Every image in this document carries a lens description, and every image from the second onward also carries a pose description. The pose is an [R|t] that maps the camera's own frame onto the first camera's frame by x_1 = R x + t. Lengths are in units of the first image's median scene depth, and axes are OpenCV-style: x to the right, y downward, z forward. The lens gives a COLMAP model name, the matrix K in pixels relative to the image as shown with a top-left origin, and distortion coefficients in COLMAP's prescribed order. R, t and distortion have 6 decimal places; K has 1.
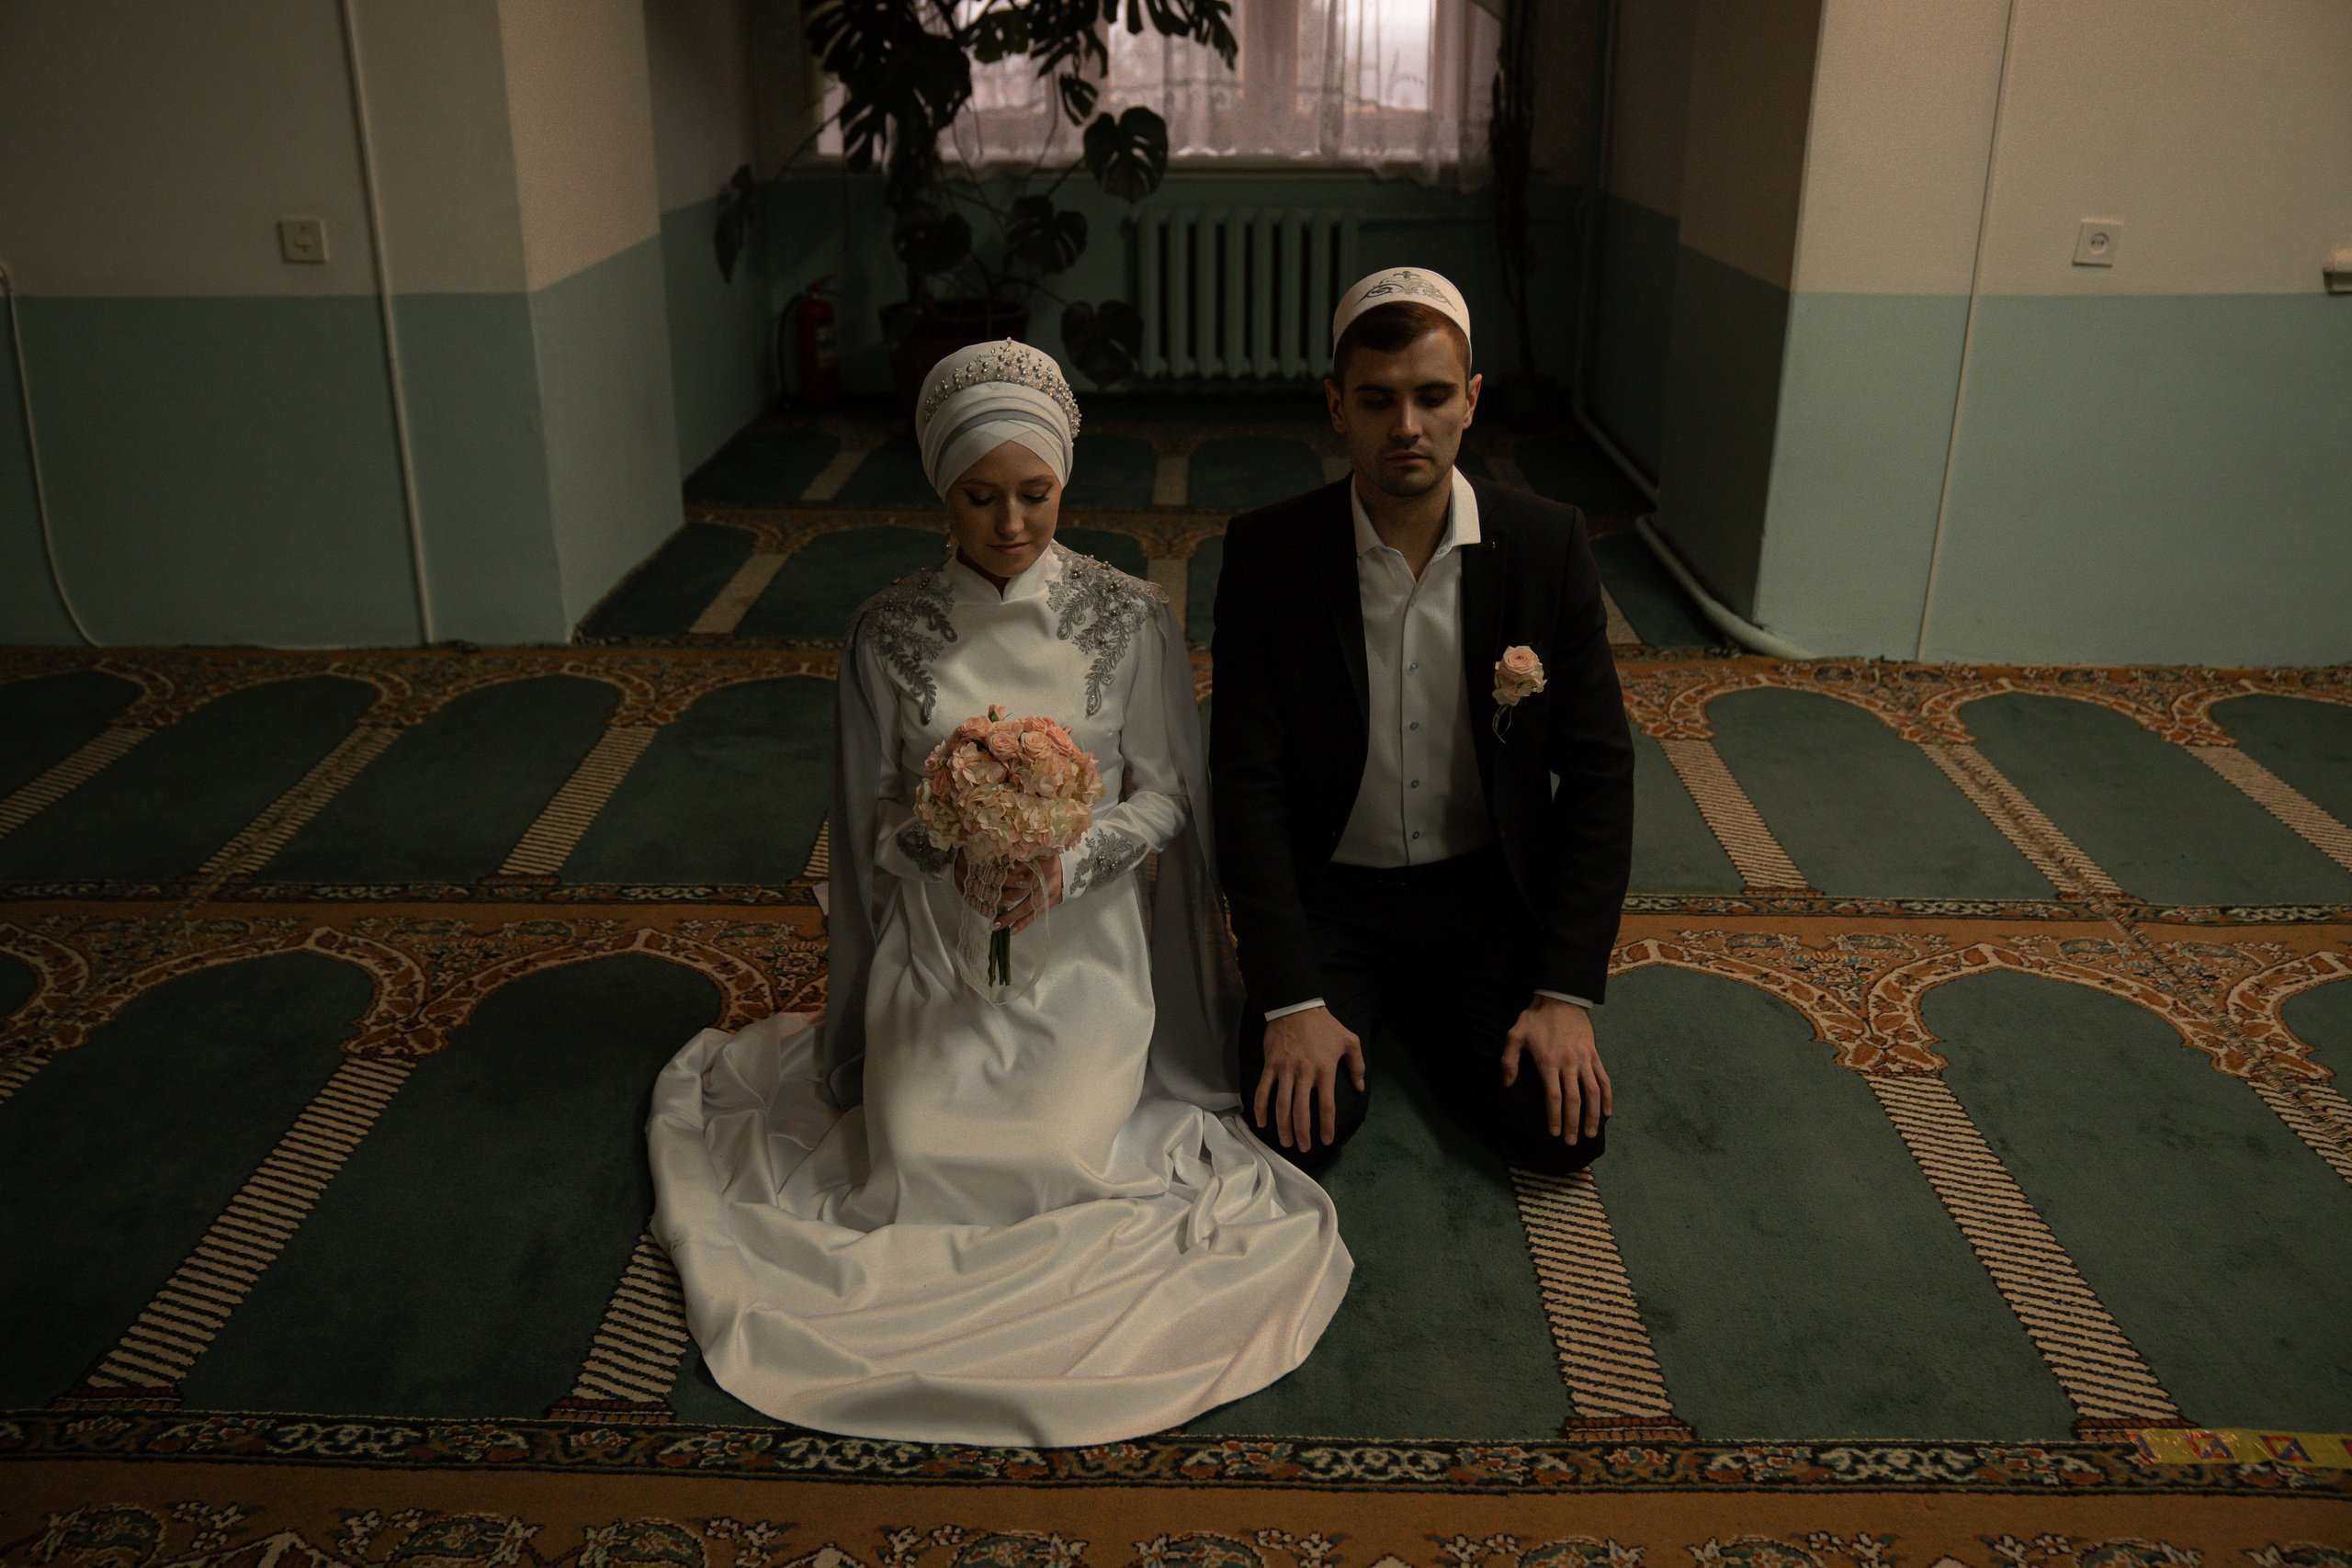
lens RADIAL K [[1943.7, 0, 1176.0], [0, 1943.7, 784.0], [0, 0, 1]] dist [-0.035964, 0.008191]
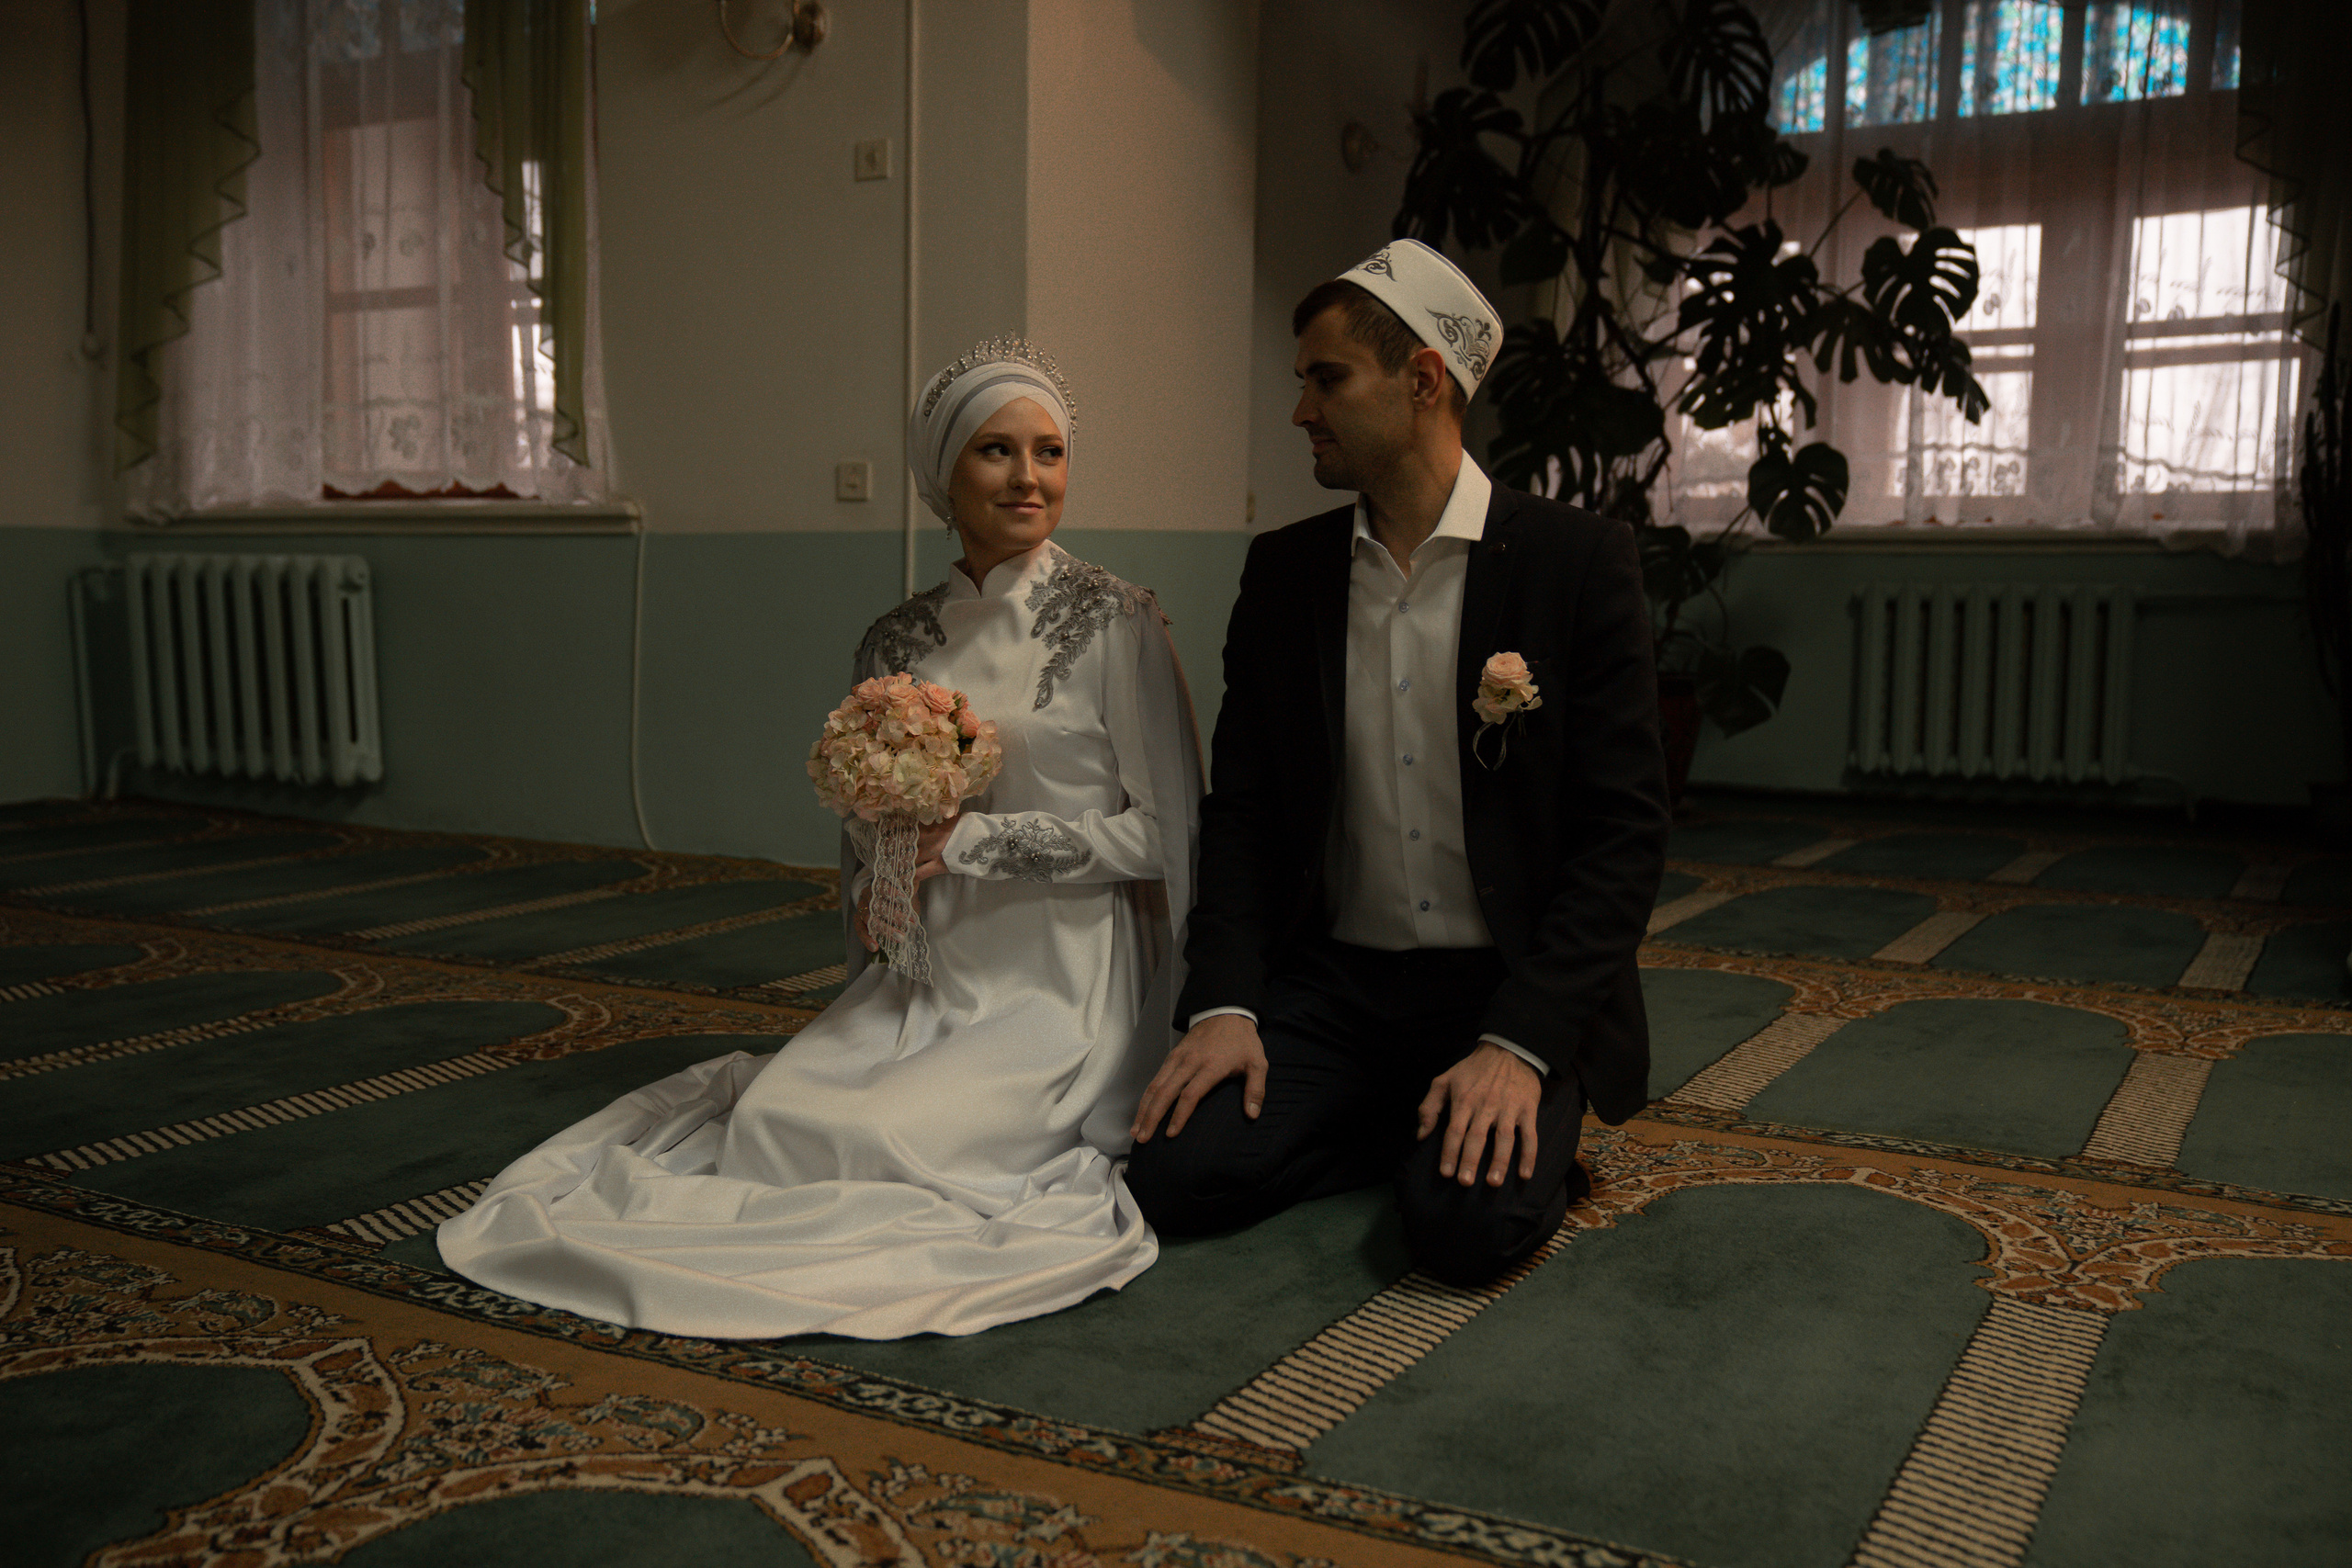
lens RADIAL K [[2190.7, 0, 1176.0], [0, 2190.7, 784.0], [0, 0, 1]] dist [0.005958, 0.000257]
pose [[0.876234, 0.050233, -0.479261, 0.510061], [-0.187438, 0.951761, -0.242935, 0.243993], [0.443938, 0.302699, 0.843381, 0.138491]]
